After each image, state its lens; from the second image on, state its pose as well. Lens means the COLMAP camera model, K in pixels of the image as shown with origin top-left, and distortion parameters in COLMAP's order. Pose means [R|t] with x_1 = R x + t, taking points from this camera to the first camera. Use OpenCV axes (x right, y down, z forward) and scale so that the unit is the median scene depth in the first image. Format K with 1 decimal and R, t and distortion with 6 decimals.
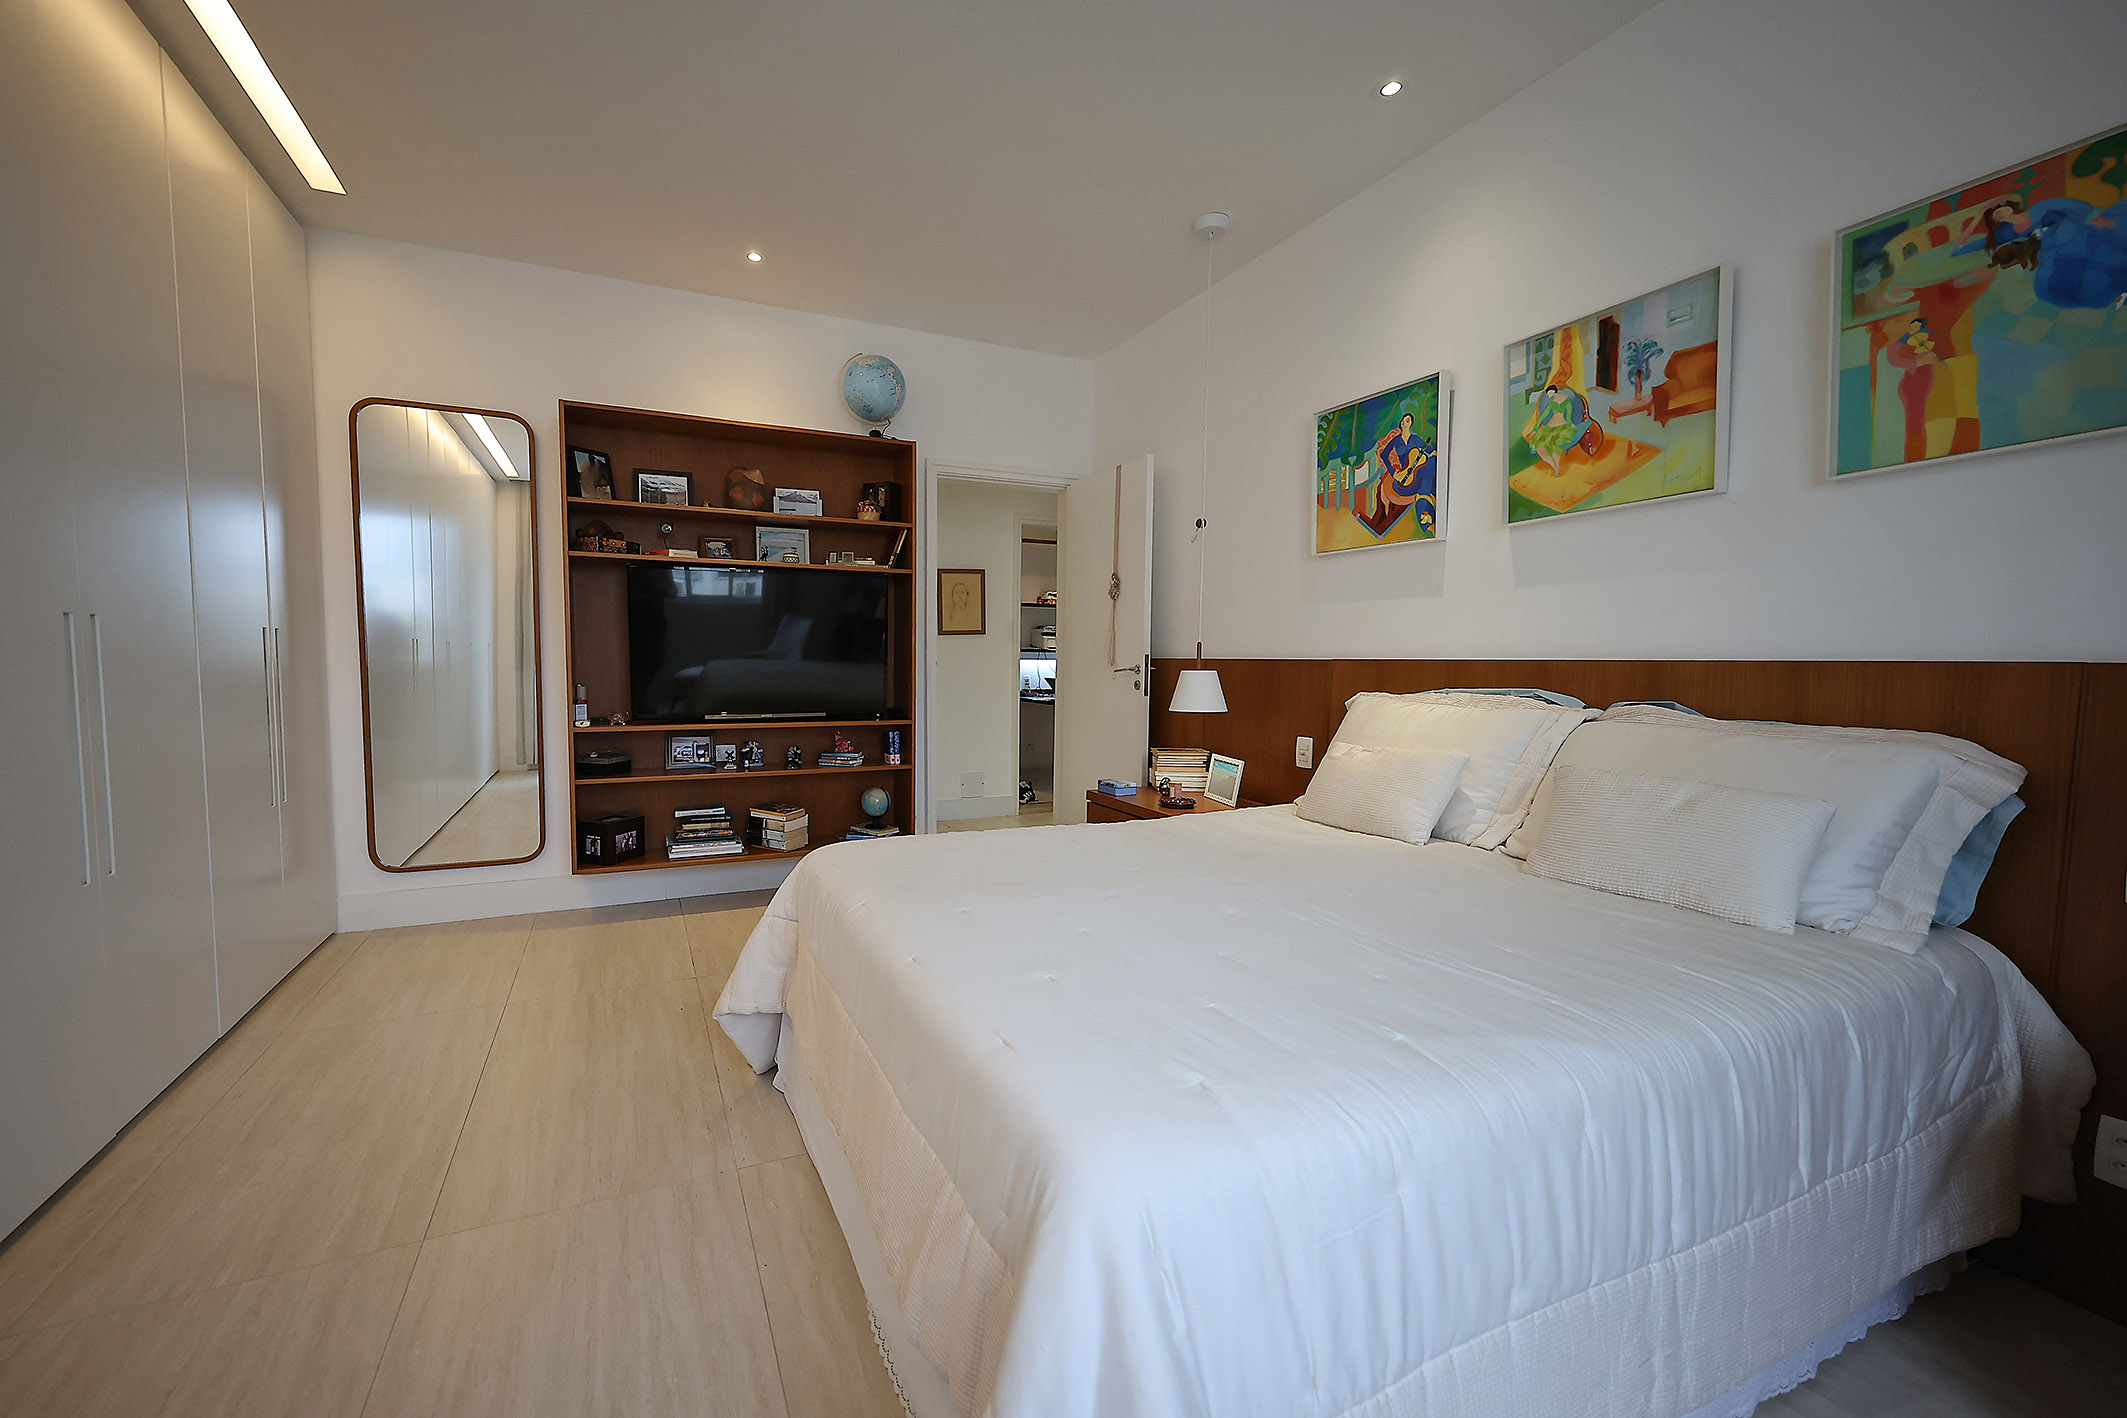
lens RADIAL K [[904.5, 0, 1062.4], [0, 904.5, 712.7], [0, 0, 1]] dist [0.003882, 0.000461]
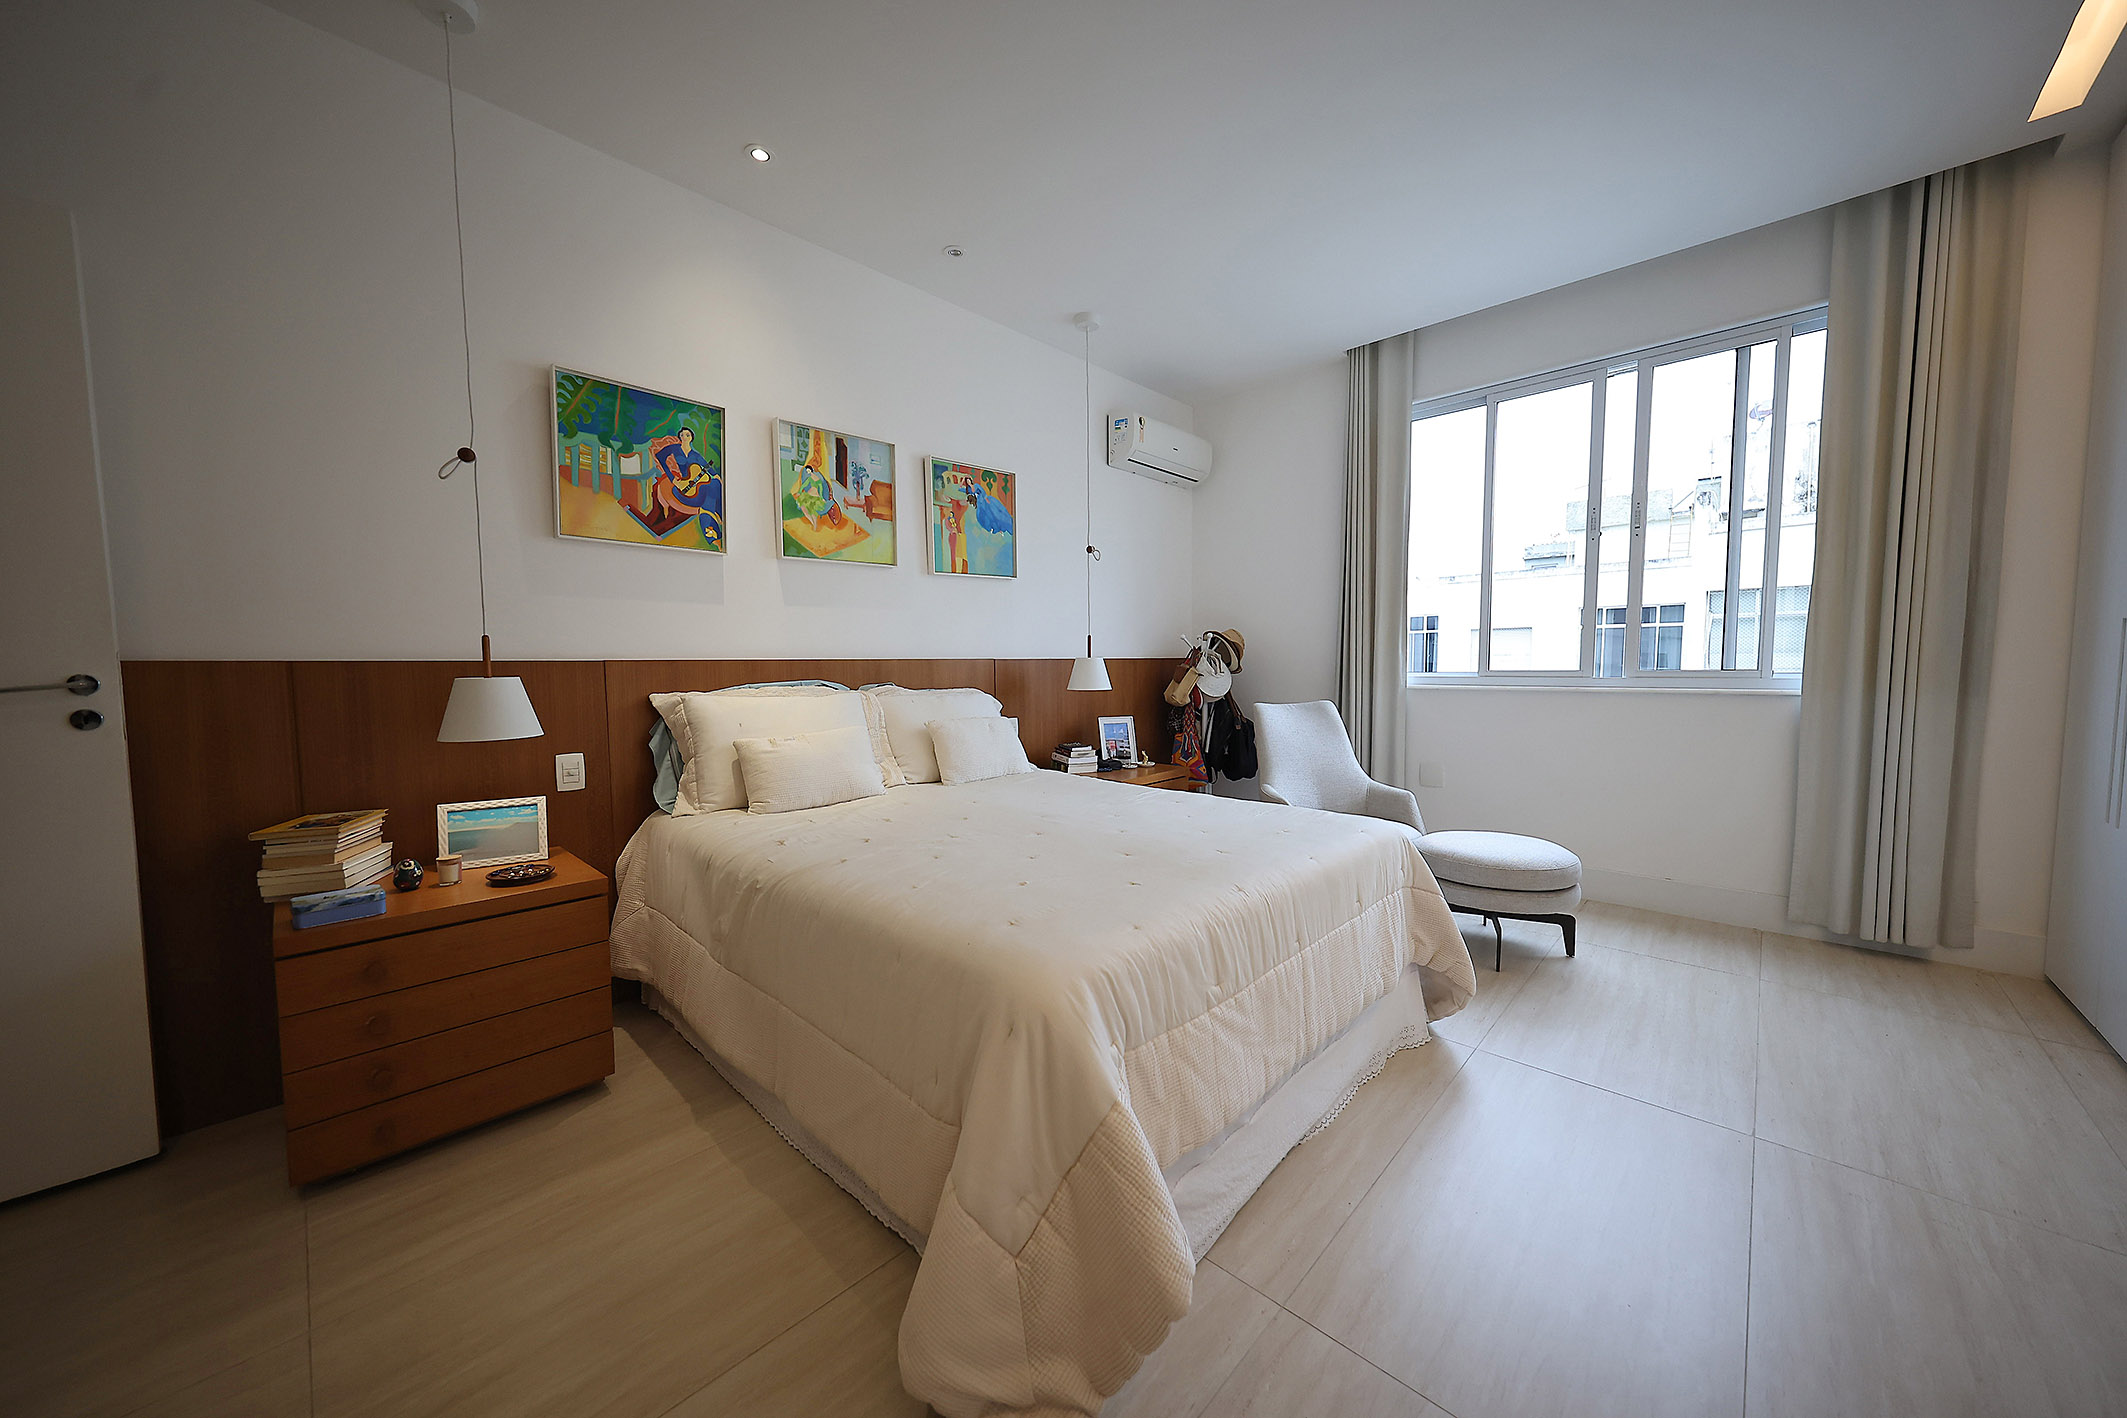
lens RADIAL K [[717.9, 0, 1063.2], [0, 717.9, 703.8], [0, 0, 1]] dist [-0.000573, 0.000162]
pose [[-0.347092, -0.063152, 0.935702, -0.646181], [0.054471, 0.994688, 0.087339, -0.065412], [-0.936248, 0.081283, -0.341808, 1.006299]]
